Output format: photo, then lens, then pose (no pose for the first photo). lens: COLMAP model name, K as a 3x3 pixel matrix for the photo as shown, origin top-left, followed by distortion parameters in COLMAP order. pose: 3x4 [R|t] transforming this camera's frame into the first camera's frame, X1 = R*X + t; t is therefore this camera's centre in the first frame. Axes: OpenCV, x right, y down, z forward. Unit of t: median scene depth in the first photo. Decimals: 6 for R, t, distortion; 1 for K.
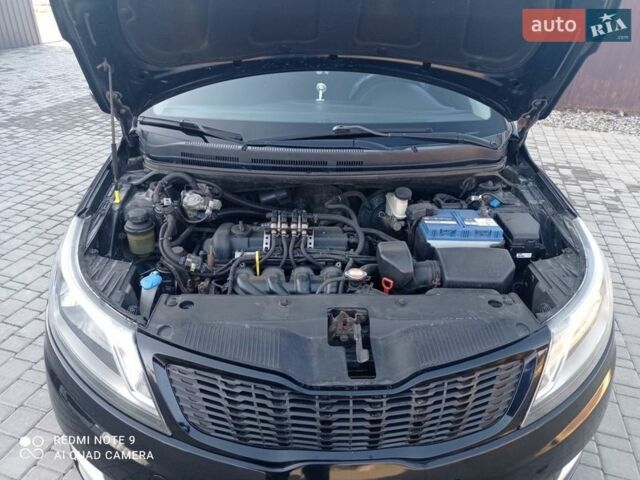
lens RADIAL K [[475.9, 0, 318.0], [0, 475.9, 240.2], [0, 0, 1]] dist [0.021940, -0.006632]
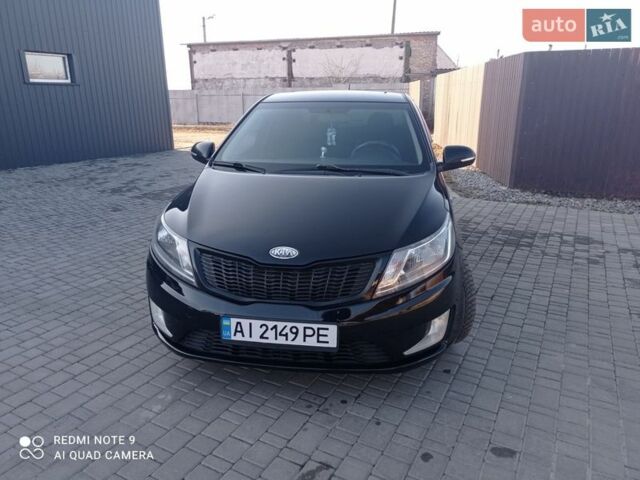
lens RADIAL K [[475.9, 0, 318.0], [0, 475.9, 240.2], [0, 0, 1]] dist [0.021940, -0.006632]
pose [[0.979573, 0.034430, -0.198117, 0.428451], [-0.076250, 0.975254, -0.207525, 0.426397], [0.186069, 0.218392, 0.957958, -0.651751]]
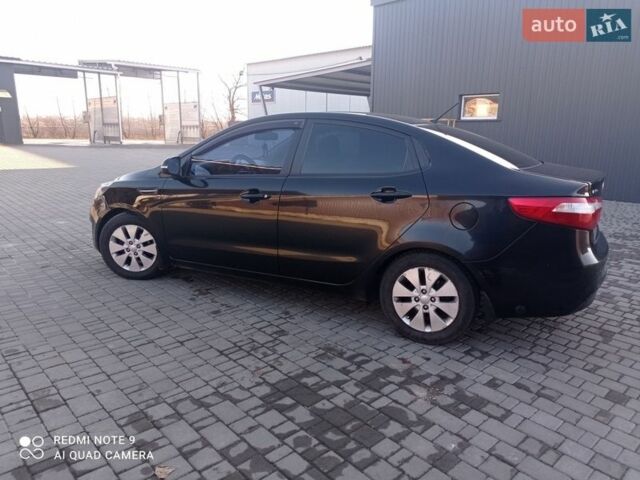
lens RADIAL K [[475.9, 0, 318.0], [0, 475.9, 240.2], [0, 0, 1]] dist [0.021940, -0.006632]
pose [[-0.499391, 0.164672, -0.850584, 2.341678], [-0.449667, 0.789916, 0.416933, -1.444224], [0.740546, 0.590691, -0.320429, 2.922556]]
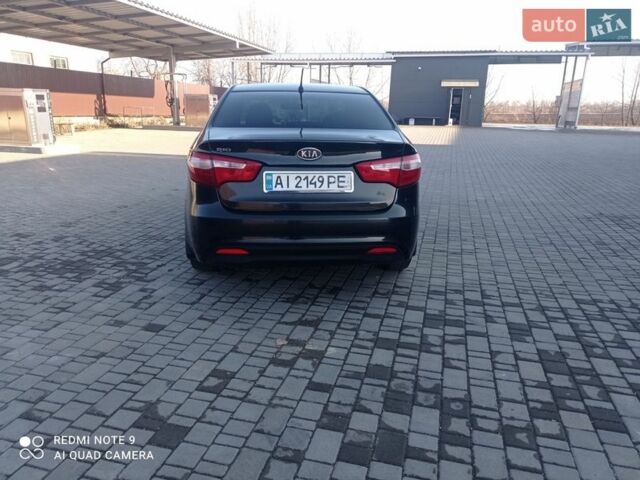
lens RADIAL K [[475.9, 0, 318.0], [0, 475.9, 240.2], [0, 0, 1]] dist [0.021940, -0.006632]
pose [[-0.998669, -0.027412, -0.043688, -0.035734], [-0.050242, 0.708475, 0.703945, -2.364664], [0.011655, 0.705203, -0.708910, 4.555005]]
